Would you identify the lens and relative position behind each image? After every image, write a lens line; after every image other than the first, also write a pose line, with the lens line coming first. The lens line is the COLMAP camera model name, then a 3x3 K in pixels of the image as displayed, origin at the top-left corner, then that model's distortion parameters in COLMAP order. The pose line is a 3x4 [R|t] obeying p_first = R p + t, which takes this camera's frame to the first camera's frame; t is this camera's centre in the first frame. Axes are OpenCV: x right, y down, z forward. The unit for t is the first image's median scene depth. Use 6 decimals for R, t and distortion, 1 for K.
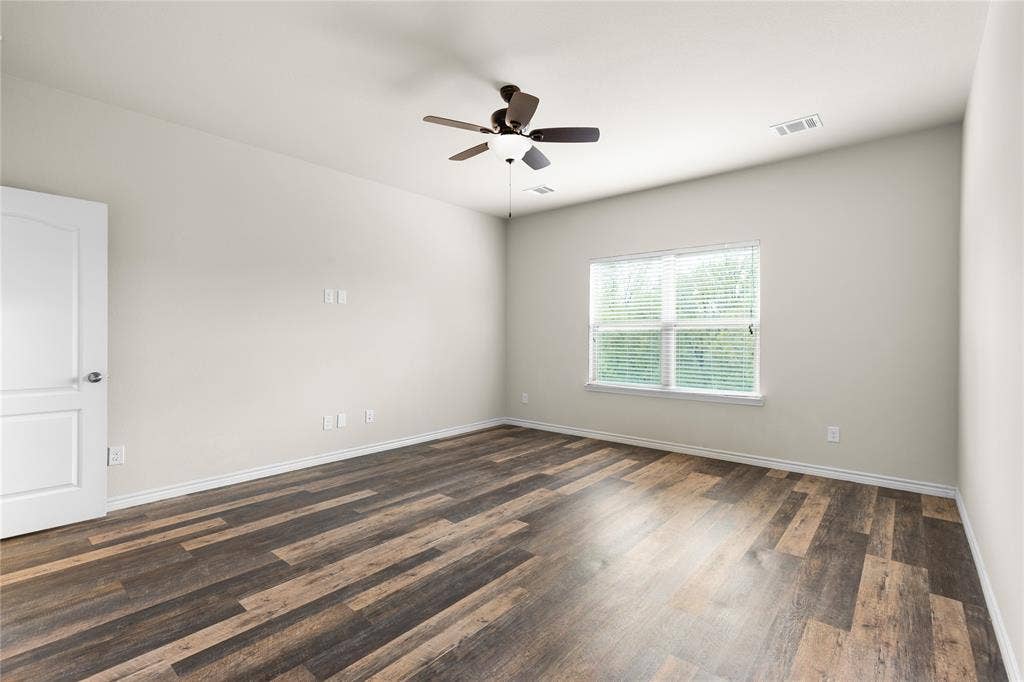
lens RADIAL K [[464.4, 0, 514.6], [0, 464.4, 344.4], [0, 0, 1]] dist [0.012911, -0.003022]
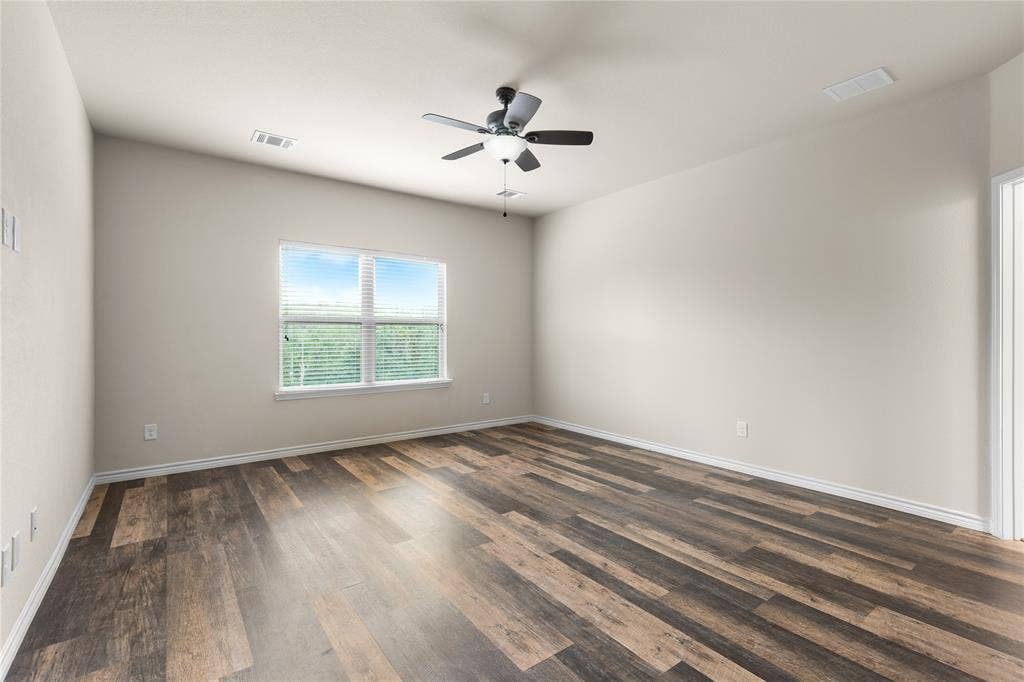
lens RADIAL K [[464.4, 0, 518.4], [0, 464.4, 338.8], [0, 0, 1]] dist [0.012911, -0.003022]
pose [[0.220178, -0.011034, 0.975397, -1.181595], [0.014550, 0.999862, 0.008027, -0.017033], [-0.975351, 0.012425, 0.220308, 0.890692]]
